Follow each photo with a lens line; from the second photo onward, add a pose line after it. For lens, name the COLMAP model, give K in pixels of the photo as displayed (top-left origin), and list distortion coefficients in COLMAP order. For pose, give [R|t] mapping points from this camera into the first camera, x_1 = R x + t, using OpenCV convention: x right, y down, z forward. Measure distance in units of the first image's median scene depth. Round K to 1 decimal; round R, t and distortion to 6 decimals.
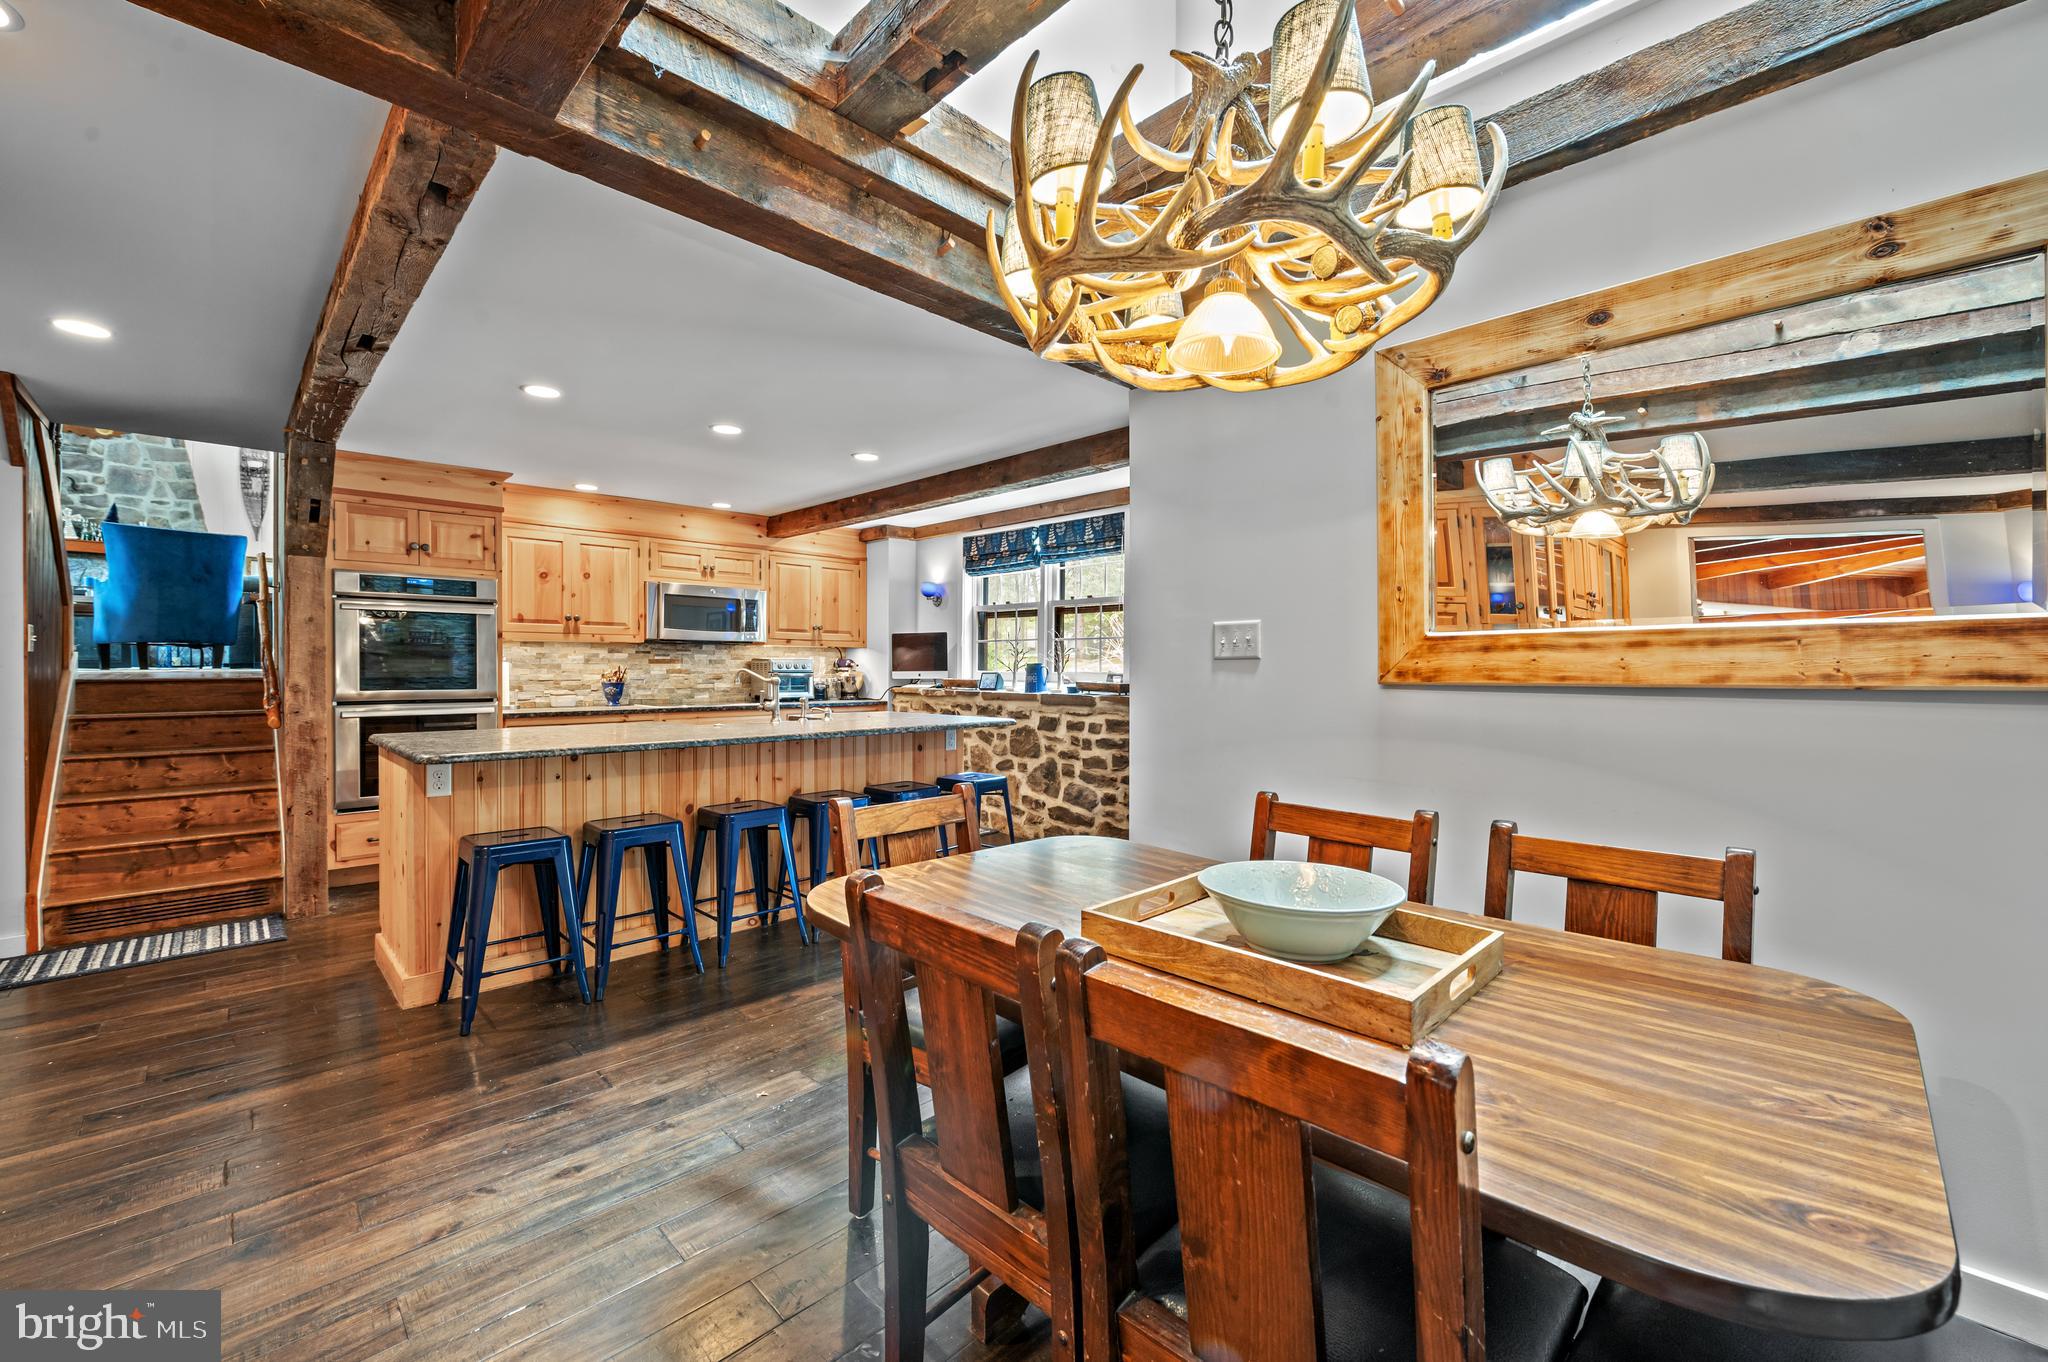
lens RADIAL K [[824.1, 0, 1033.0], [0, 824.1, 675.3], [0, 0, 1]] dist [-0.002912, -0.000443]
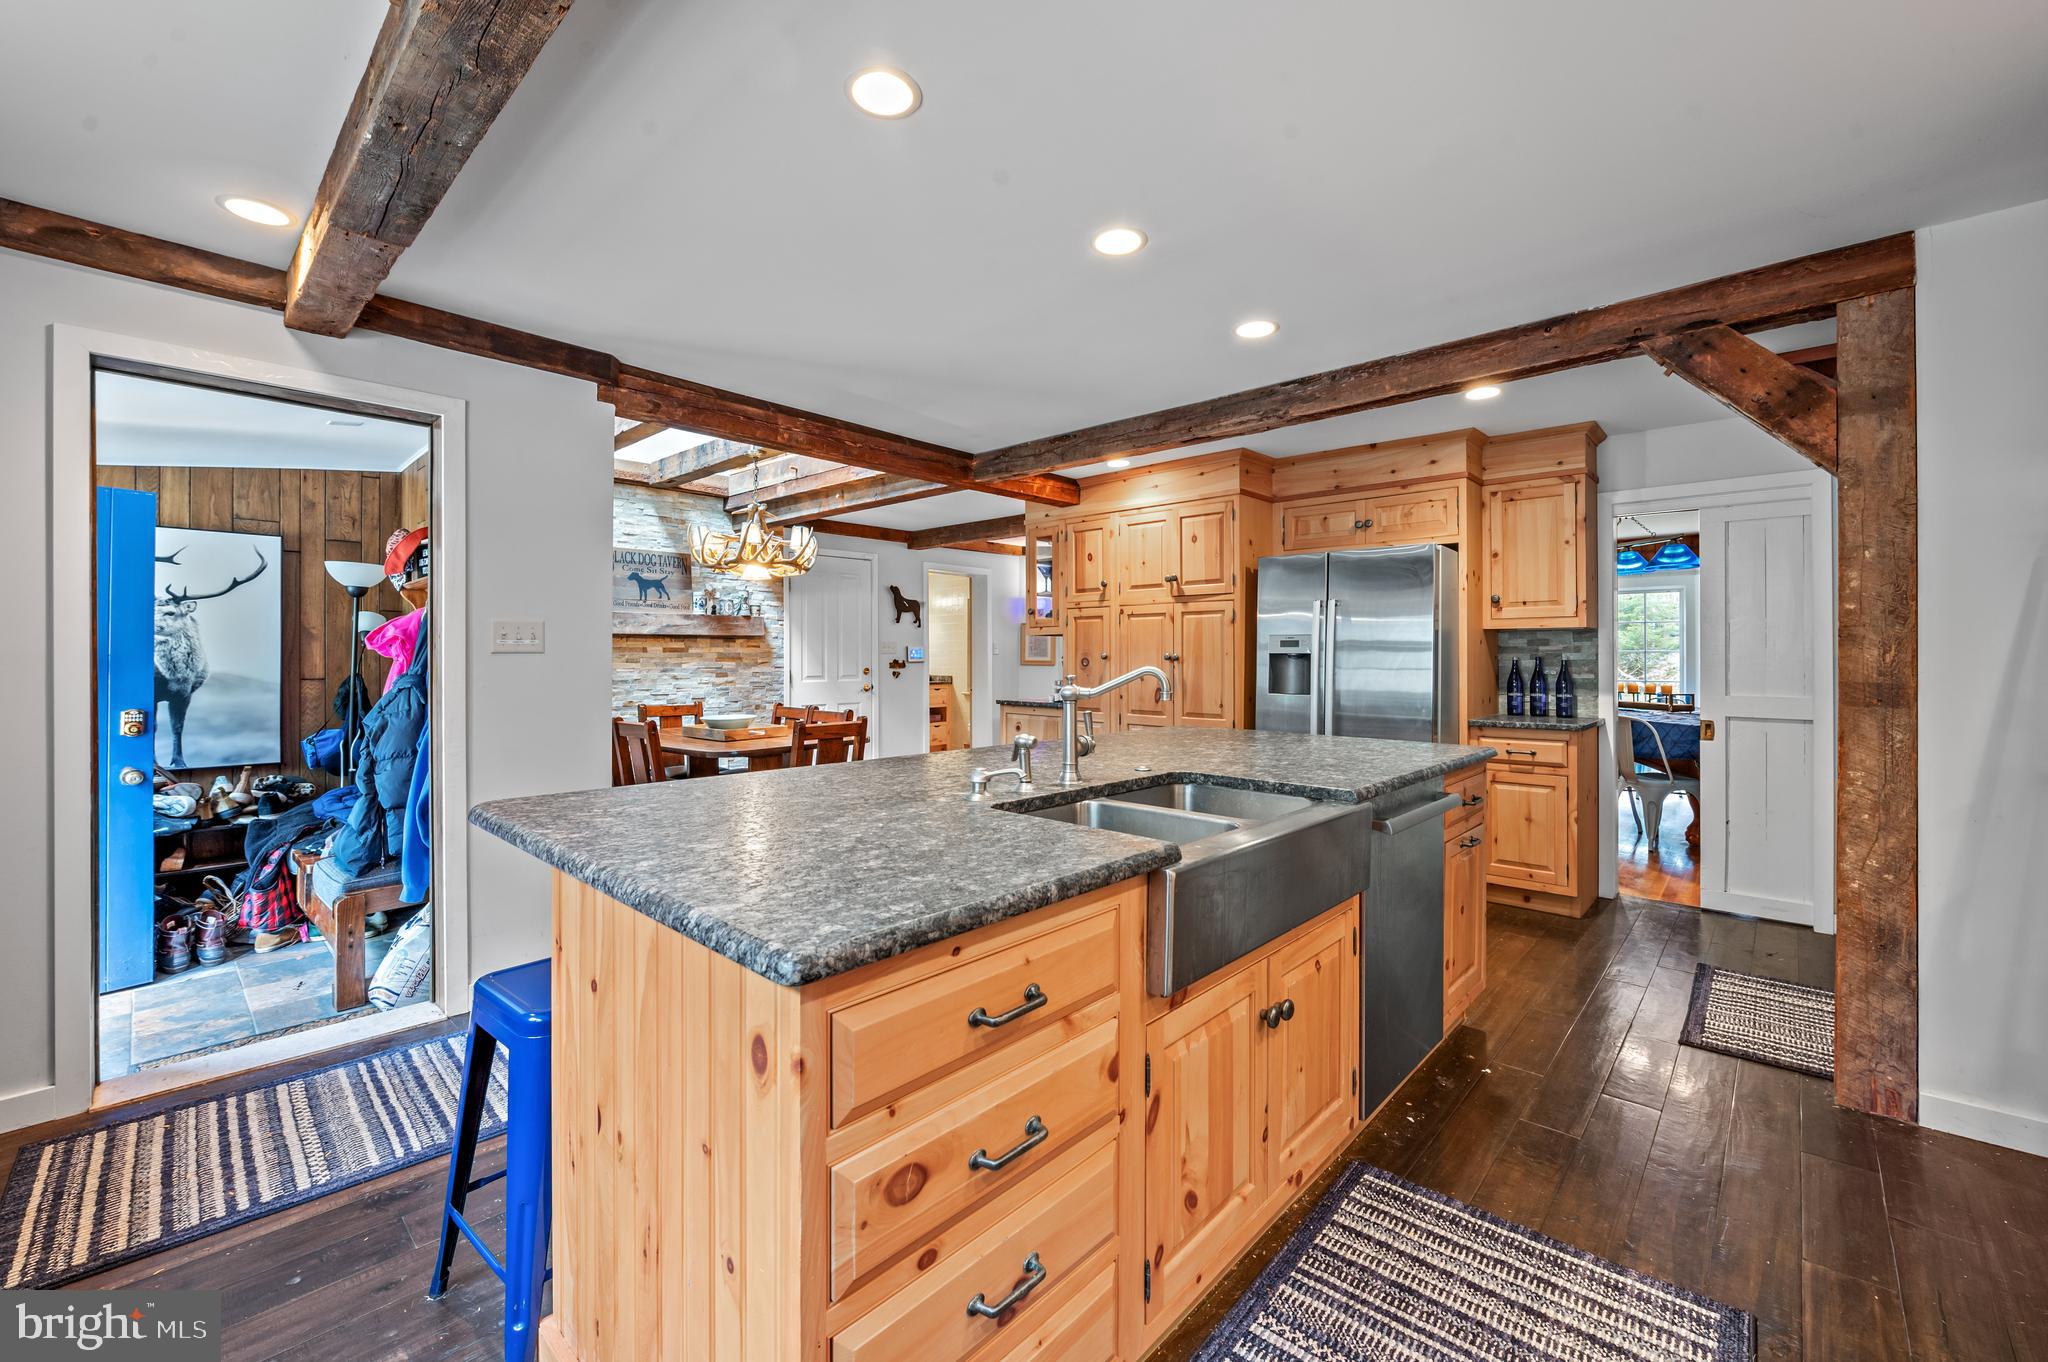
lens RADIAL K [[827.0, 0, 1025.5], [0, 827.0, 652.1], [0, 0, 1]] dist [-0.000984, -0.000233]
pose [[-0.999454, -0.003178, -0.032891, -0.190433], [-0.003413, 0.999969, 0.007094, -0.014104], [0.032867, 0.007202, -0.999434, 1.030005]]
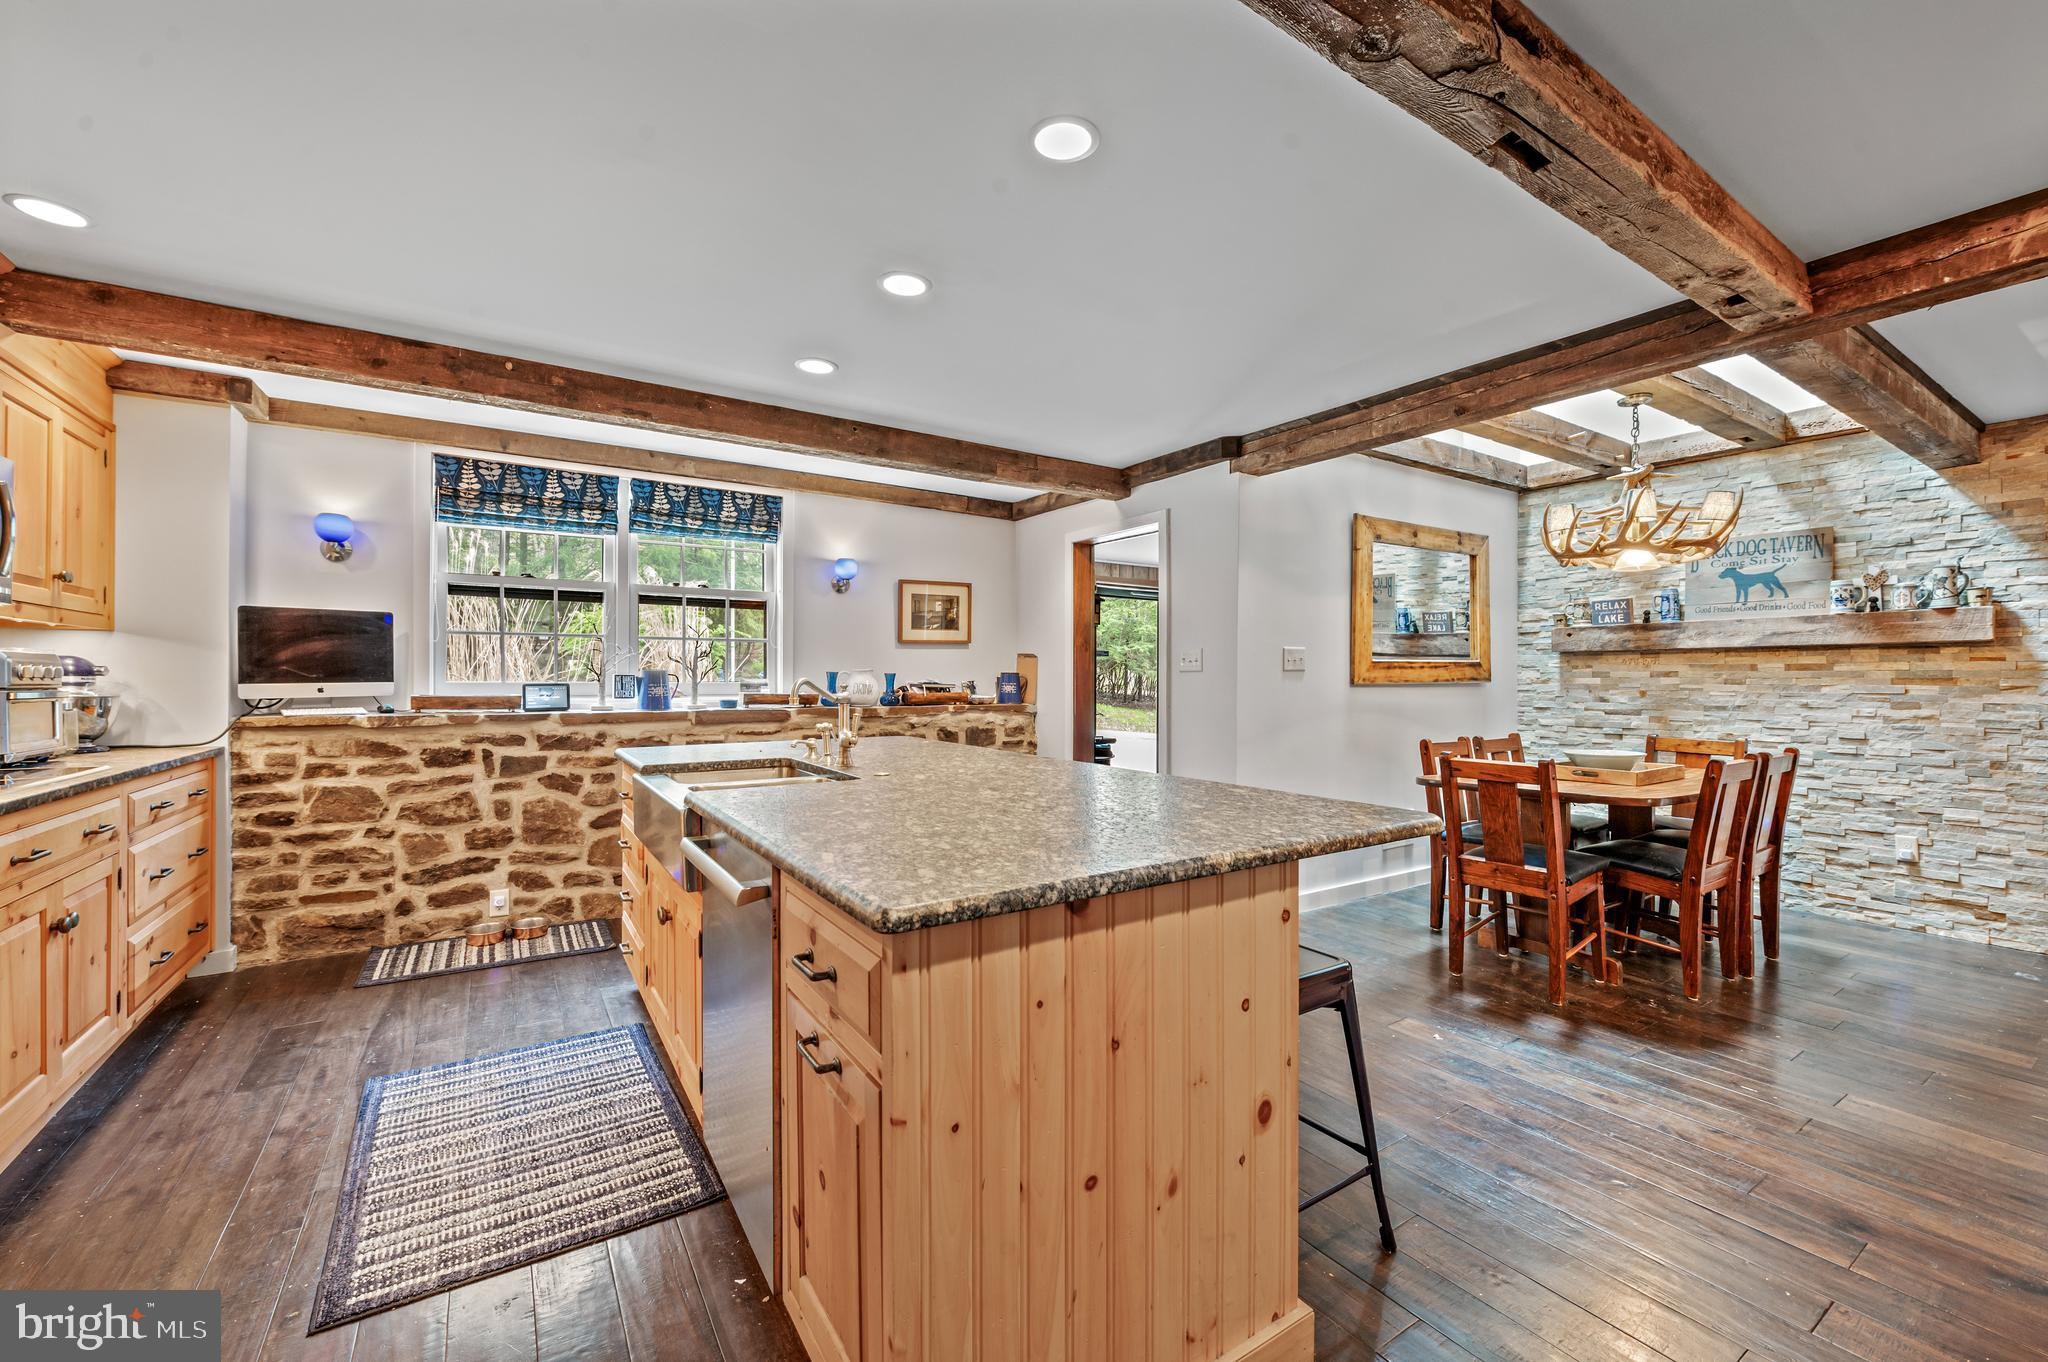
lens RADIAL K [[824.1, 0, 1033.0], [0, 824.1, 675.3], [0, 0, 1]] dist [-0.002912, -0.000443]
pose [[0.205541, 0.000743, 0.978648, -0.624751], [0.008918, 0.999957, -0.002632, -0.005016], [-0.978608, 0.009268, 0.205525, 0.514221]]
